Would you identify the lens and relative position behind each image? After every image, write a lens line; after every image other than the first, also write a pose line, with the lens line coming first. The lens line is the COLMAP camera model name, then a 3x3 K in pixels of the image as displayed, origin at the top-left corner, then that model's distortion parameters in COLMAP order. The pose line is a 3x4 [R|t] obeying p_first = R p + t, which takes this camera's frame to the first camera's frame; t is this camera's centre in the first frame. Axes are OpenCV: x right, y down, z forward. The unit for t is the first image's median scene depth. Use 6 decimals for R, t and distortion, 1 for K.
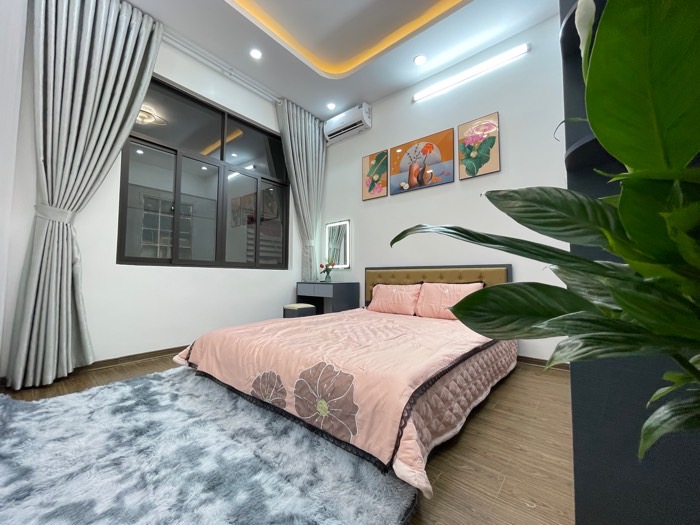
lens RADIAL K [[279.2, 0, 346.7], [0, 279.2, 264.2], [0, 0, 1]] dist [0.012760, -0.000161]
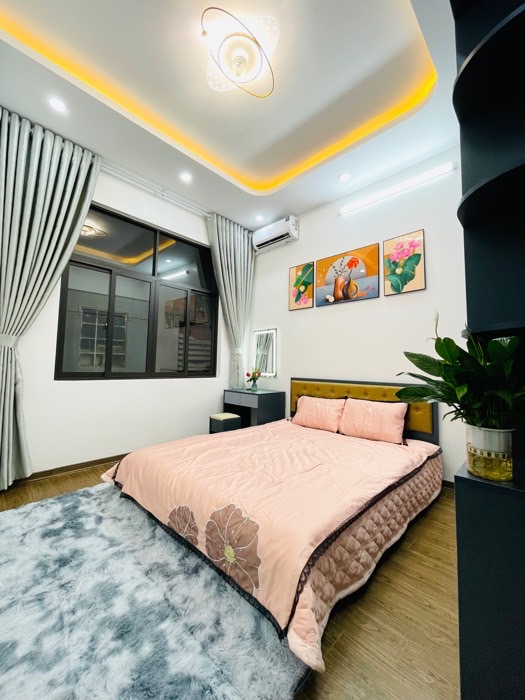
lens RADIAL K [[279.2, 0, 262.5], [0, 279.2, 350.0], [0, 0, 1]] dist [0.012760, -0.000161]
pose [[0.997773, 0.008133, -0.066210, 0.058529], [-0.009282, 0.999811, -0.017064, -0.134541], [0.066058, 0.017641, 0.997660, -0.026613]]
